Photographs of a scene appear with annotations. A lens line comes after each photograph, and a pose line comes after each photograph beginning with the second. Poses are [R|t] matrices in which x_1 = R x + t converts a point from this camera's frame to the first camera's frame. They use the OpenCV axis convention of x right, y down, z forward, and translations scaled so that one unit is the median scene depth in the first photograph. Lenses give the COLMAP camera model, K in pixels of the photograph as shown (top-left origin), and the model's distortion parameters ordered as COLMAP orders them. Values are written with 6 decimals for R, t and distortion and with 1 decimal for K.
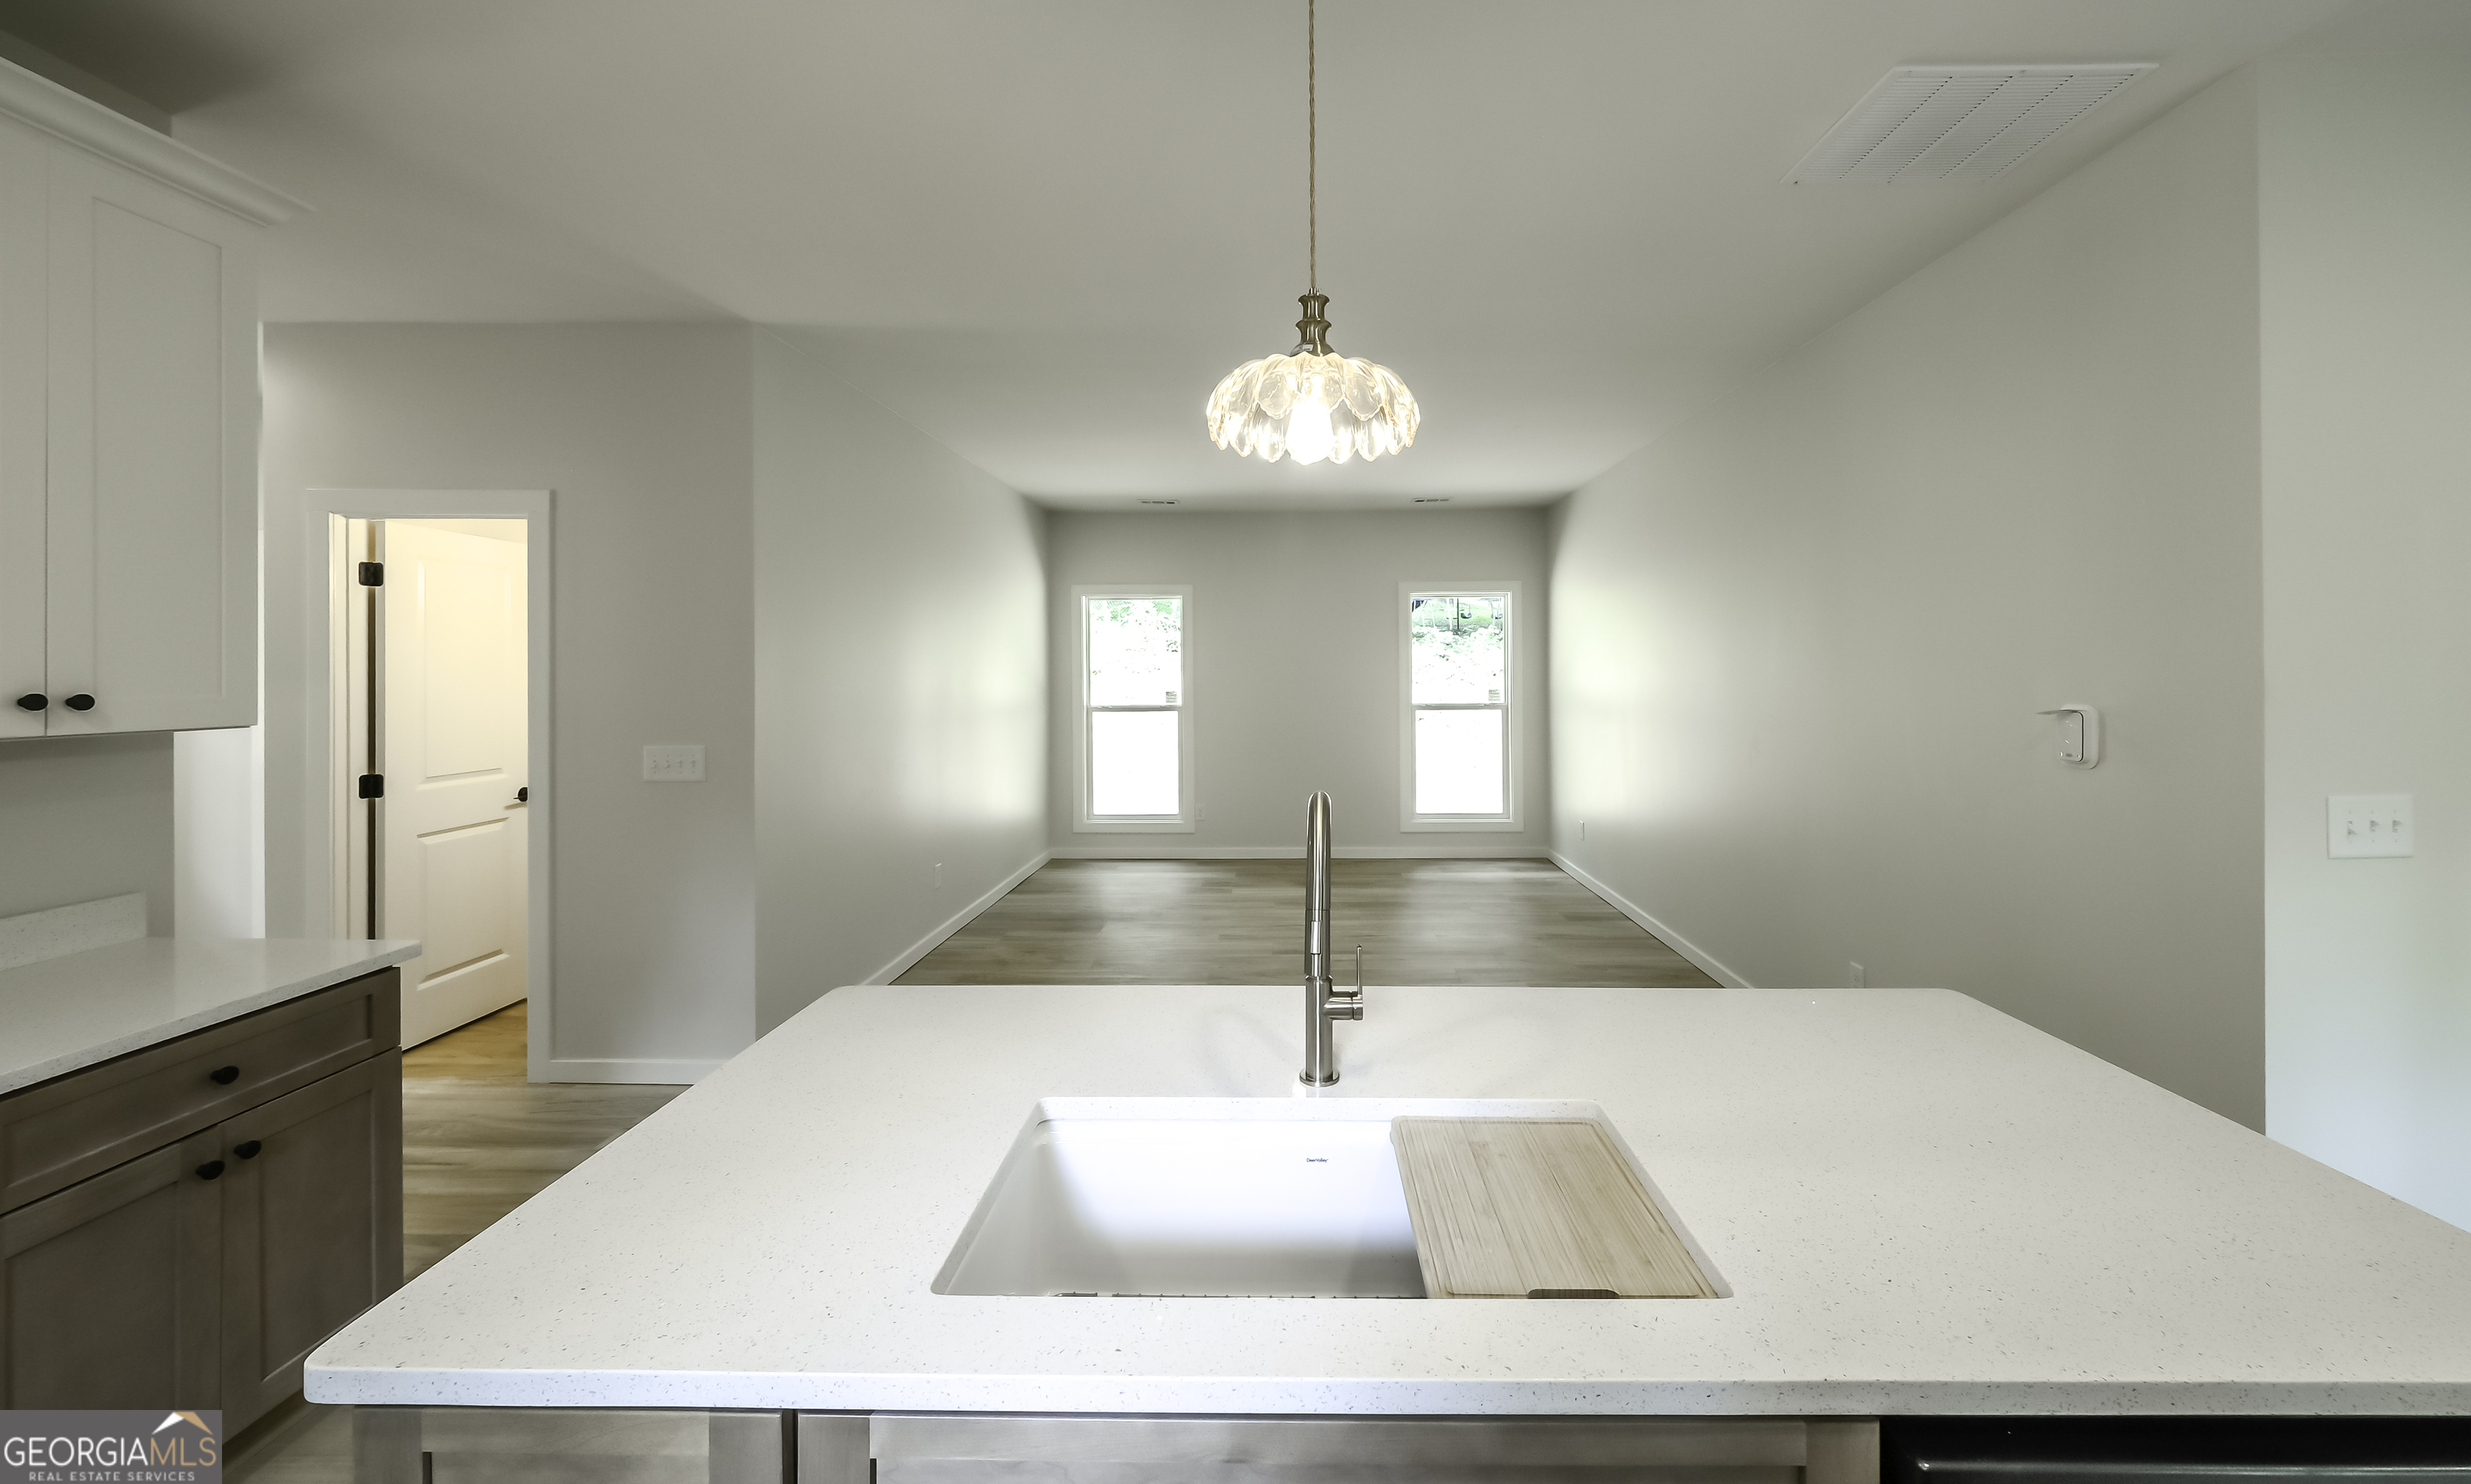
lens RADIAL K [[922.2, 0, 1273.9], [0, 922.2, 670.1], [0, 0, 1]] dist [0.000378, 0.000040]
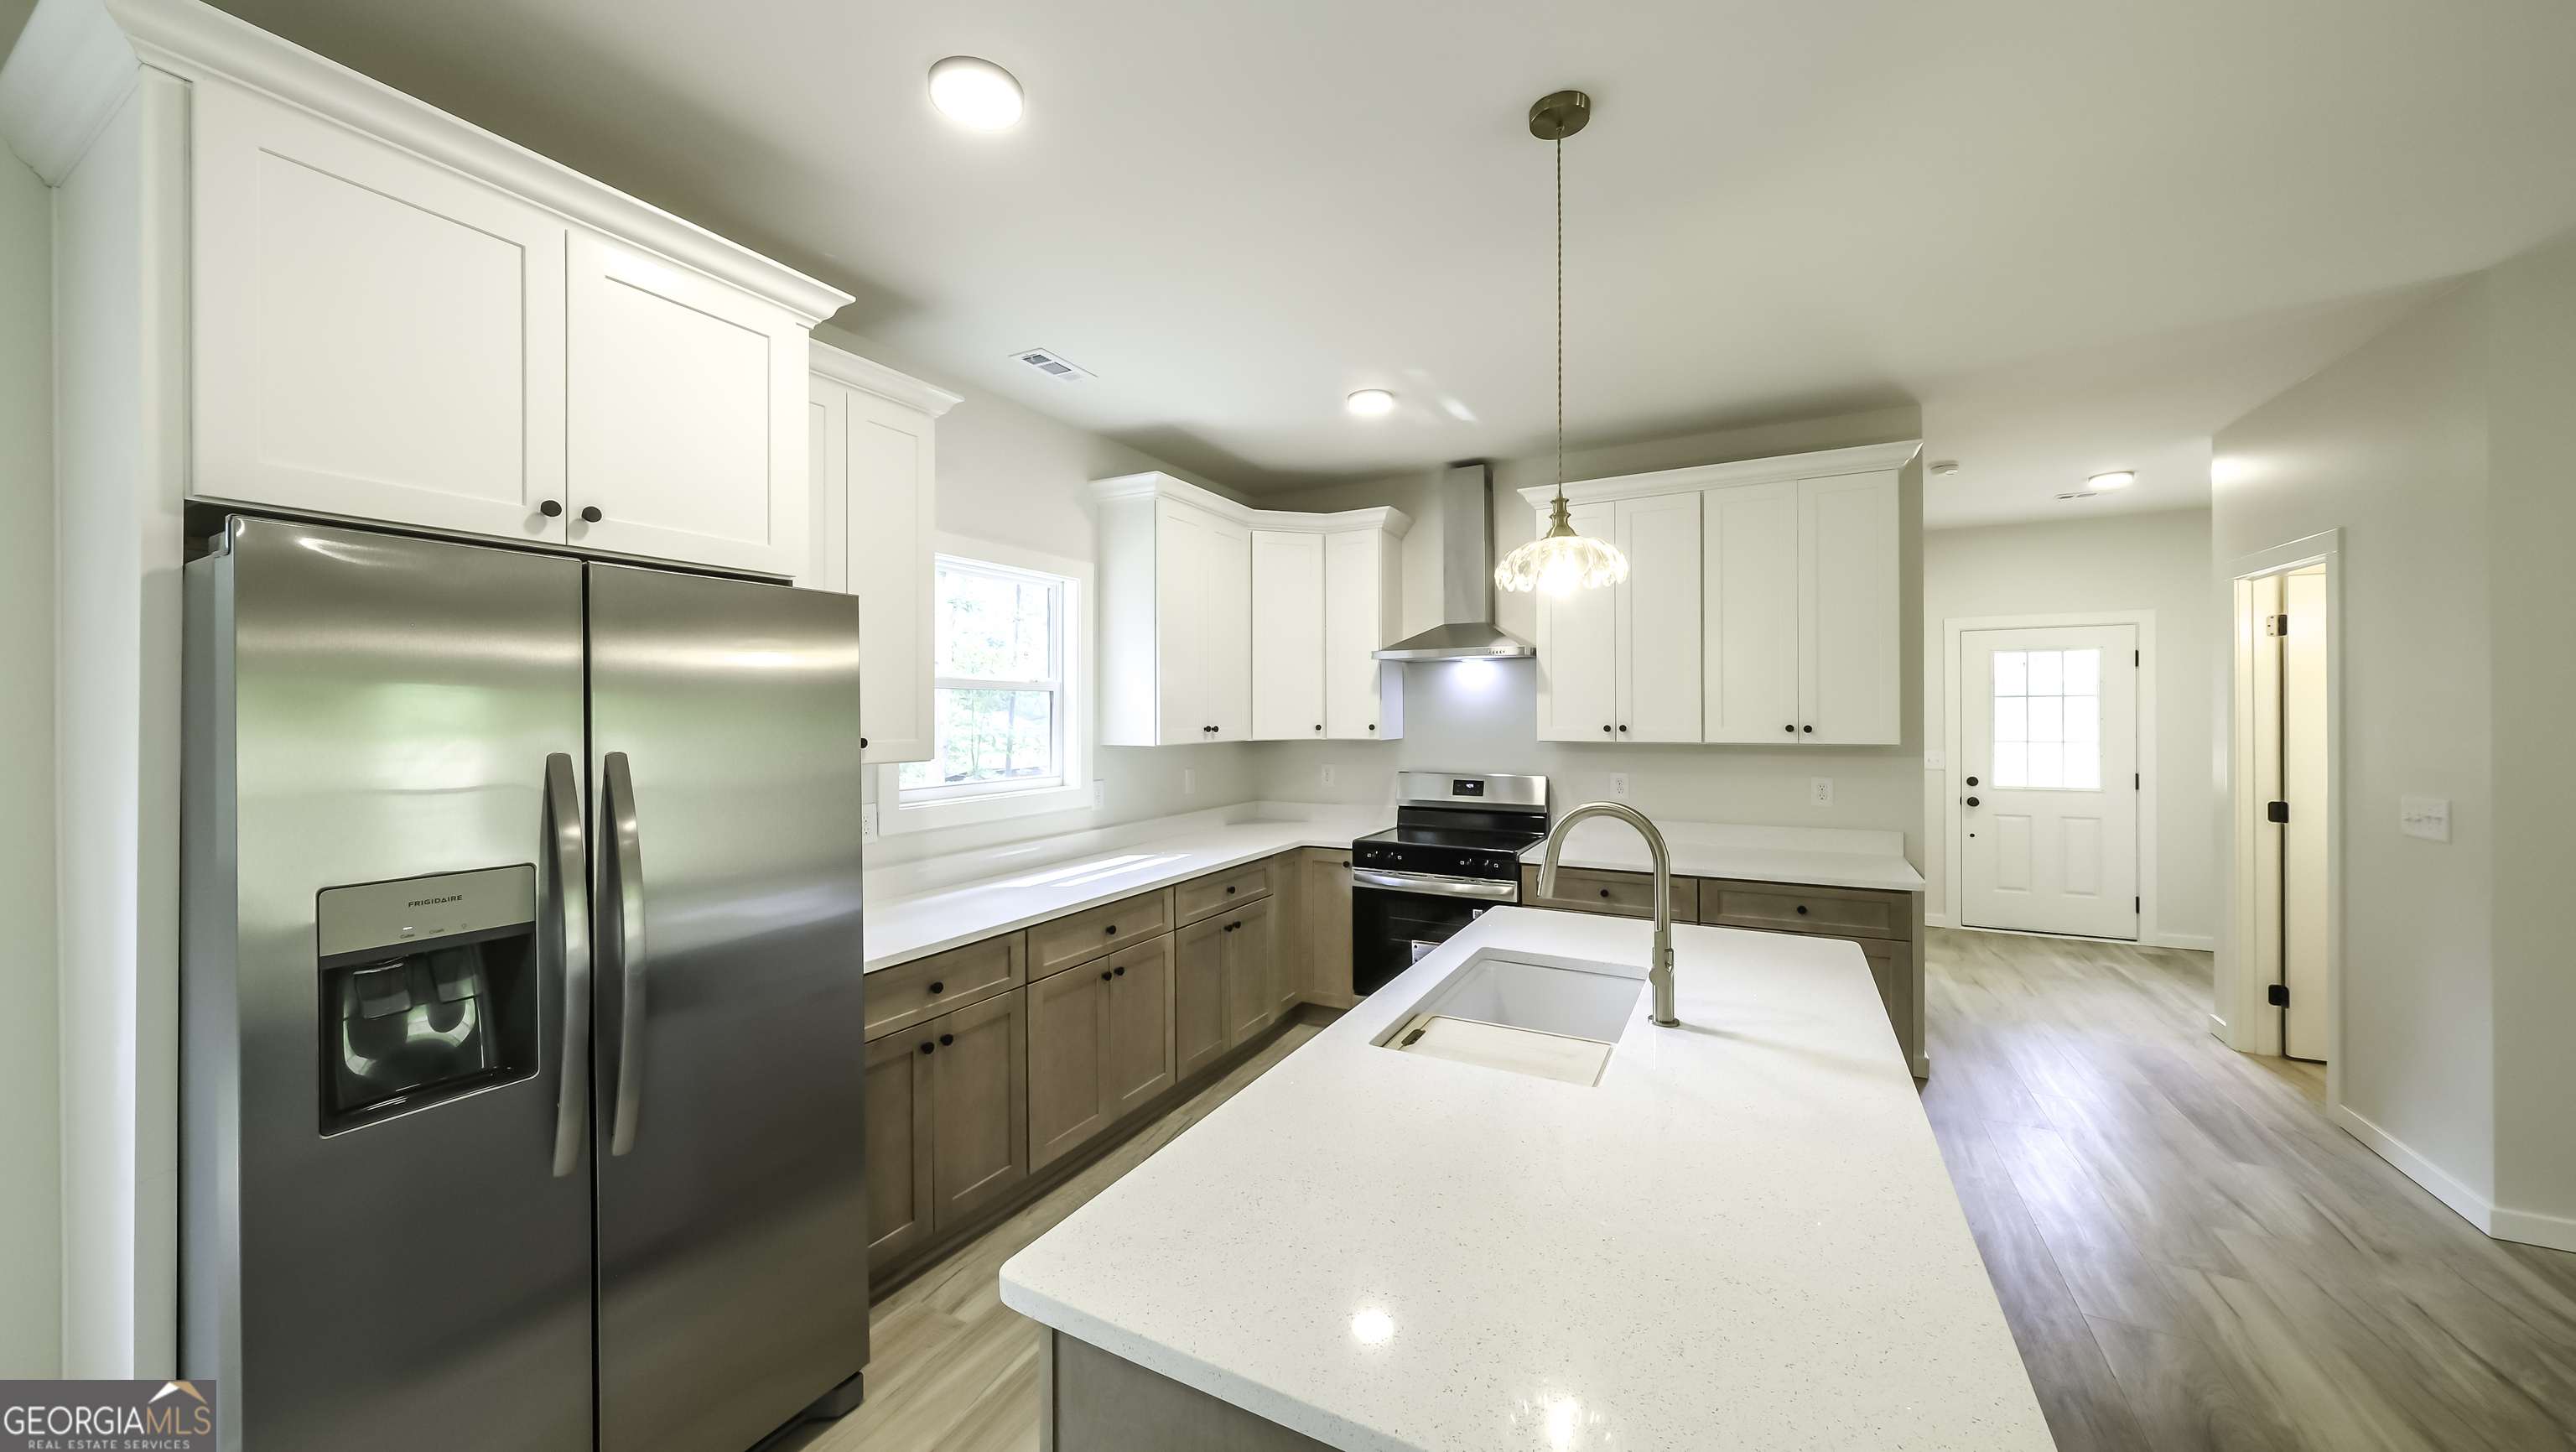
lens RADIAL K [[891.9, 0, 1288.6], [0, 891.9, 711.9], [0, 0, 1]] dist [0.000026, -0.000136]
pose [[-0.457249, 0.003560, -0.889332, 0.274991], [0.007153, 0.999974, 0.000326, -0.003323], [0.889310, -0.006212, -0.457263, 0.208406]]
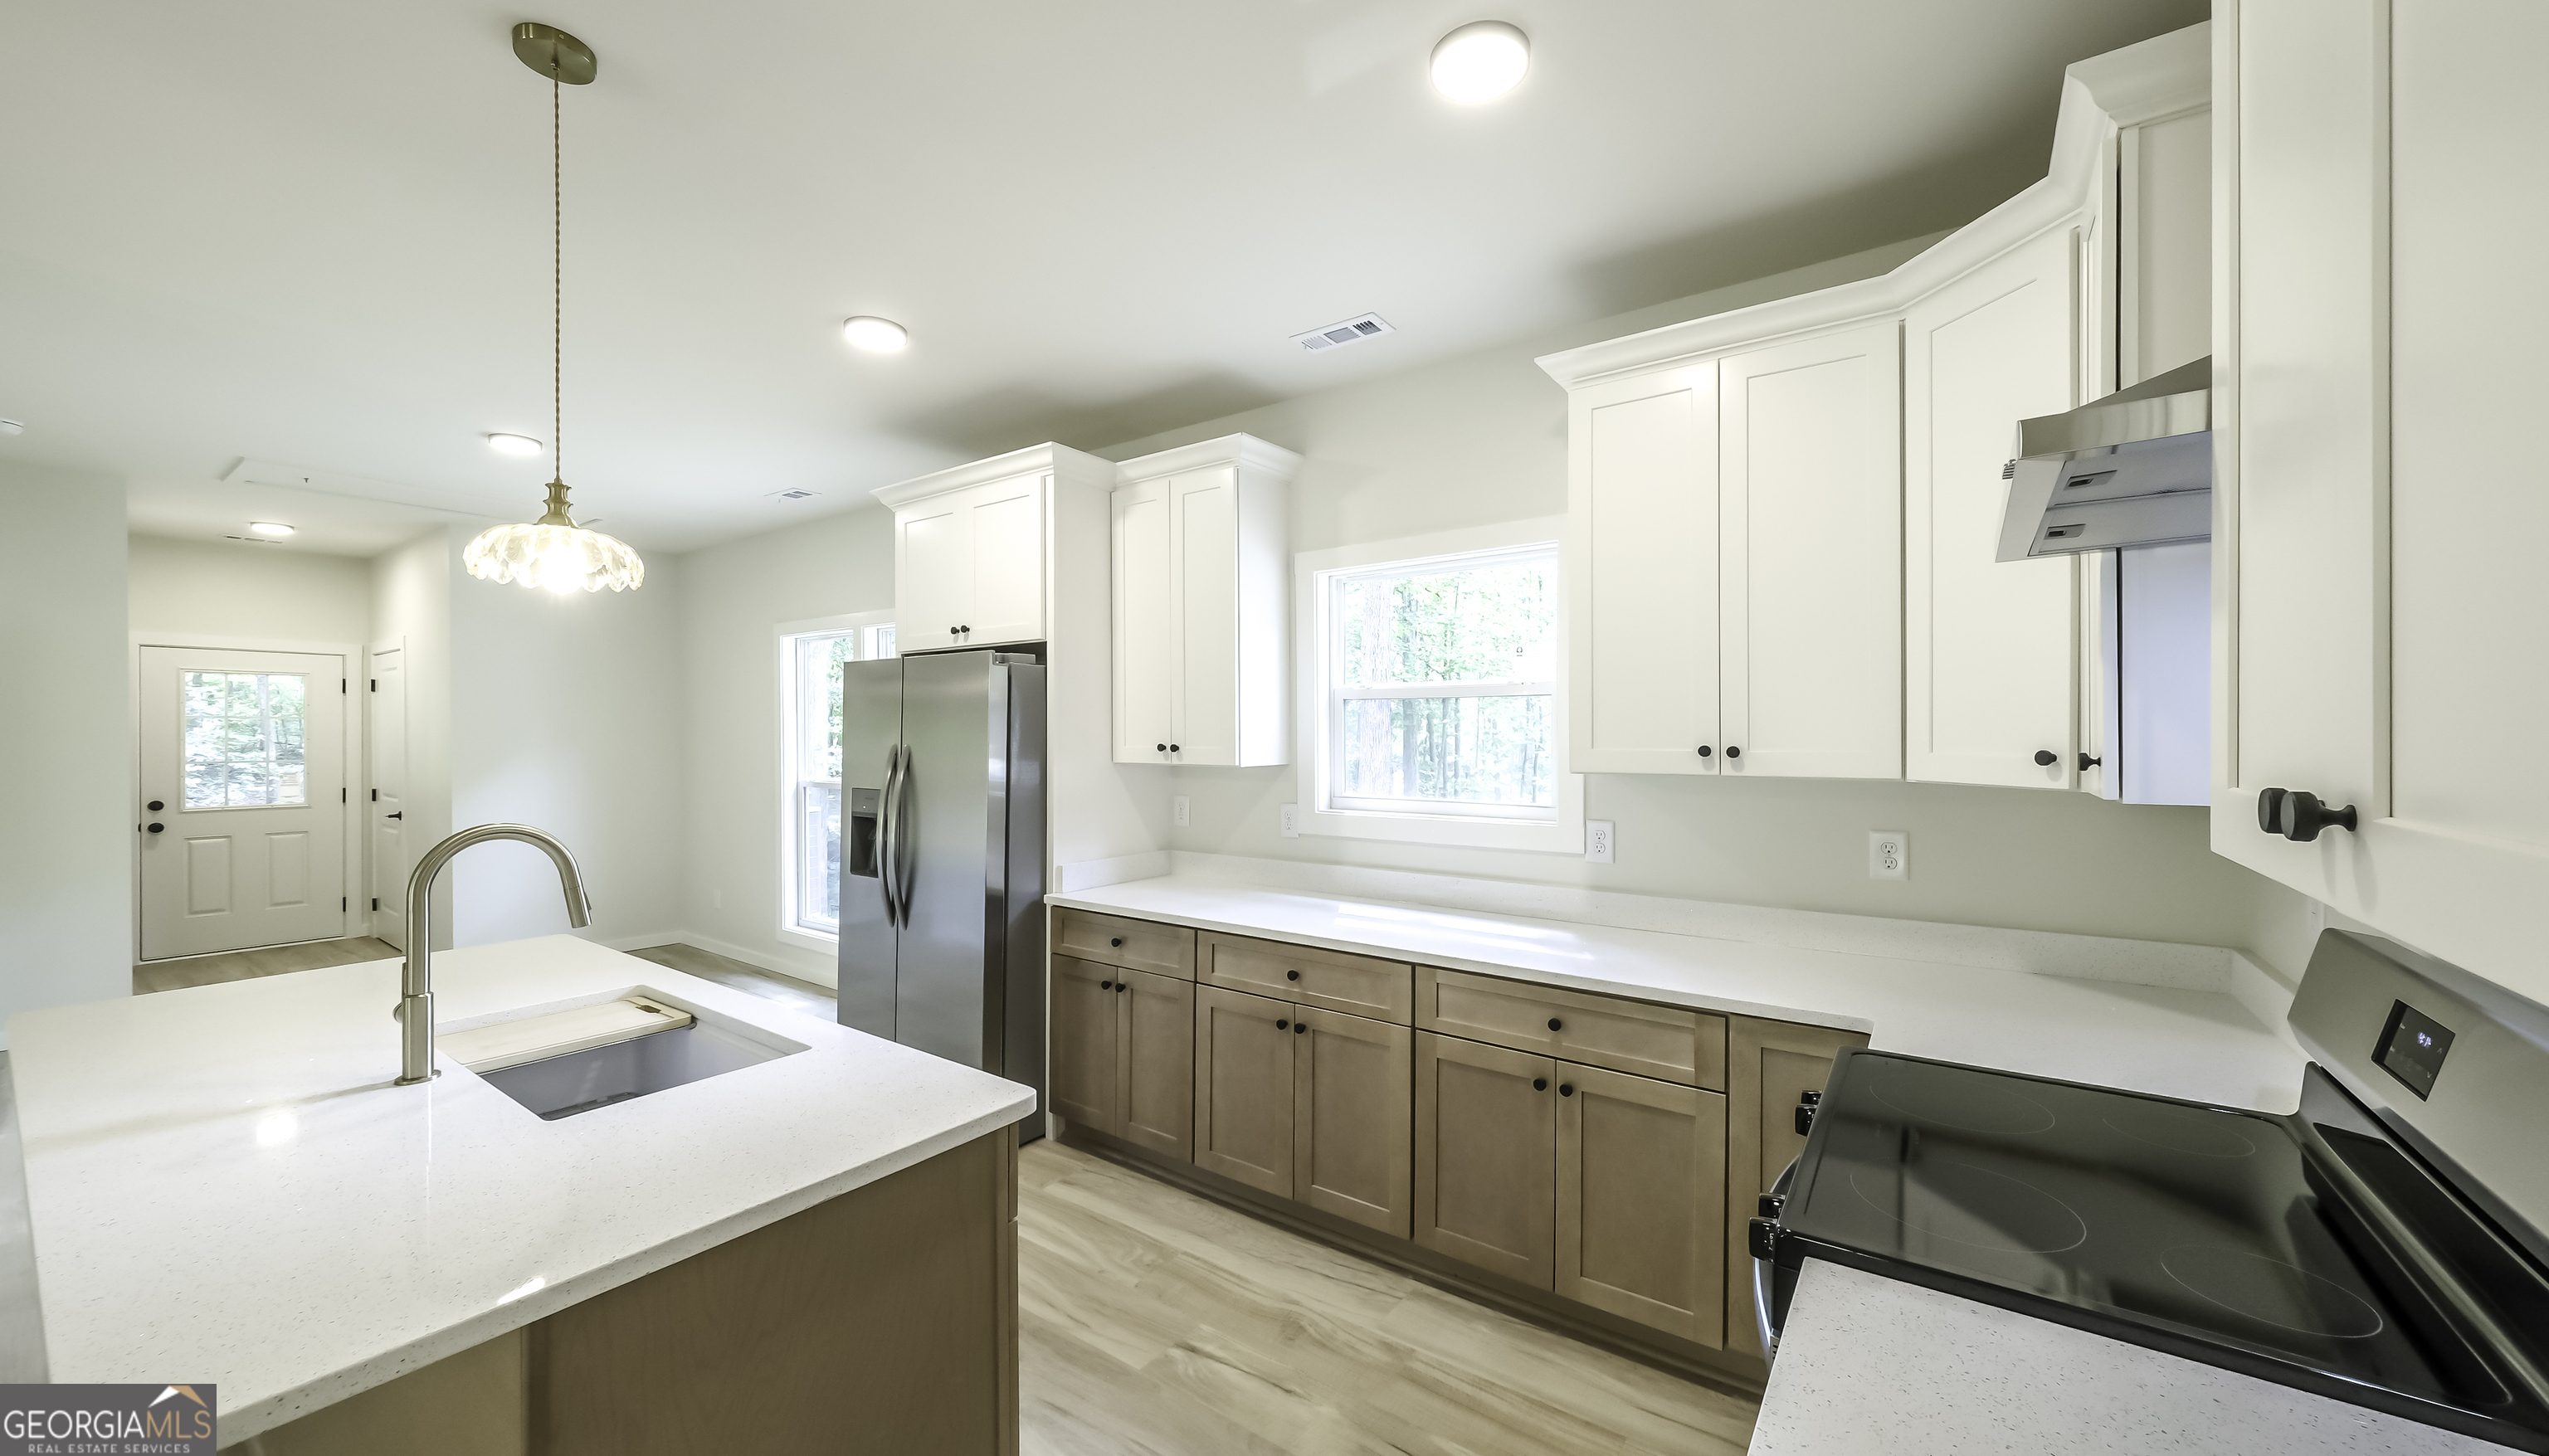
lens RADIAL K [[929.7, 0, 1274.5], [0, 929.7, 728.0], [0, 0, 1]] dist [0.017276, 0.000234]
pose [[-0.820937, 0.007705, 0.570967, -0.284159], [0.005769, 0.999970, -0.005201, 0.000281], [-0.570990, -0.000976, -0.820957, 0.257913]]
